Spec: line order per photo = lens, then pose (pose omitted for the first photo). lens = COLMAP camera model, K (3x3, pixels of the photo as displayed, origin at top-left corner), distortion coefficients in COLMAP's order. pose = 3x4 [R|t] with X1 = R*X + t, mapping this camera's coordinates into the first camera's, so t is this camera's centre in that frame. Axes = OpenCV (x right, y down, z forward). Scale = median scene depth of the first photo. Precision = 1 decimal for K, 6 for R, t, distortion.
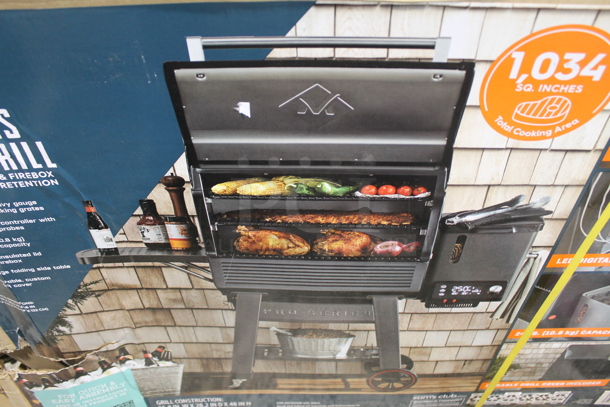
lens RADIAL K [[512.4, 0, 306.9], [0, 512.4, 205.0], [0, 0, 1]] dist [-0.147232, 0.102162]
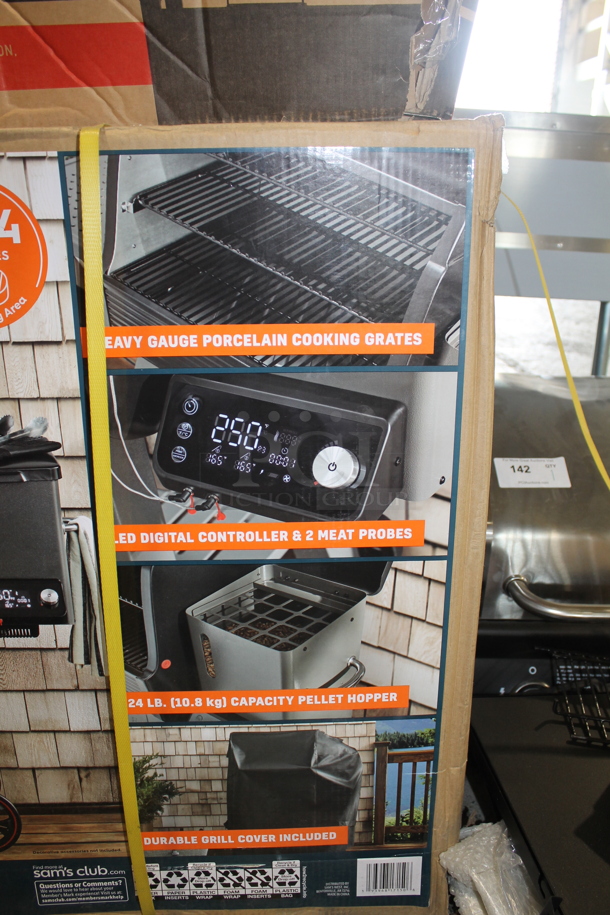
lens RADIAL K [[768.6, 0, 307.3], [0, 768.6, 452.3], [0, 0, 1]] dist [-0.147232, 0.102162]
pose [[0.999264, -0.007043, 0.037707, 0.817672], [0.024073, 0.880460, -0.473509, 0.583607], [-0.029865, 0.474068, 0.879982, -0.048903]]
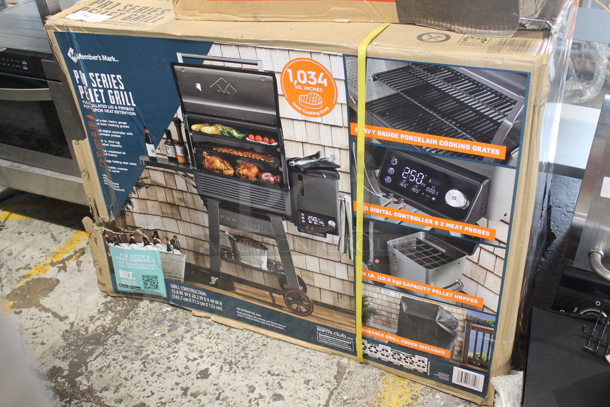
lens RADIAL K [[577.8, 0, 307.2], [0, 577.8, 204.3], [0, 0, 1]] dist [-0.110415, 0.000000]
pose [[0.891540, 0.194918, -0.408855, 1.249110], [-0.276092, 0.949449, -0.149400, 0.483086], [0.359067, 0.246077, 0.900287, -0.887369]]
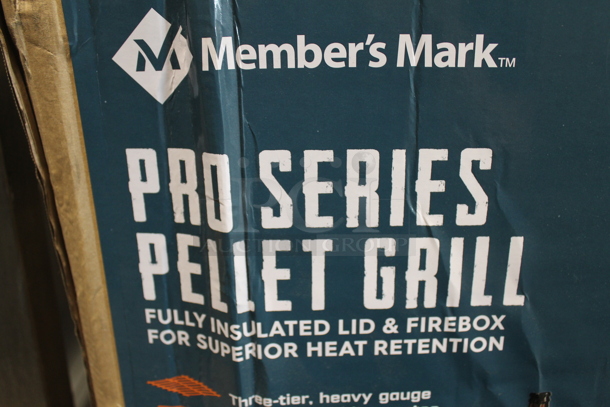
lens RADIAL K [[577.8, 0, 304.7], [0, 577.8, 203.6], [0, 0, 1]] dist [-0.110415, 0.000000]
pose [[0.997687, 0.011497, -0.067000, -0.614740], [-0.041489, 0.883729, -0.466156, 0.084853], [0.053851, 0.467858, 0.882162, 0.445918]]
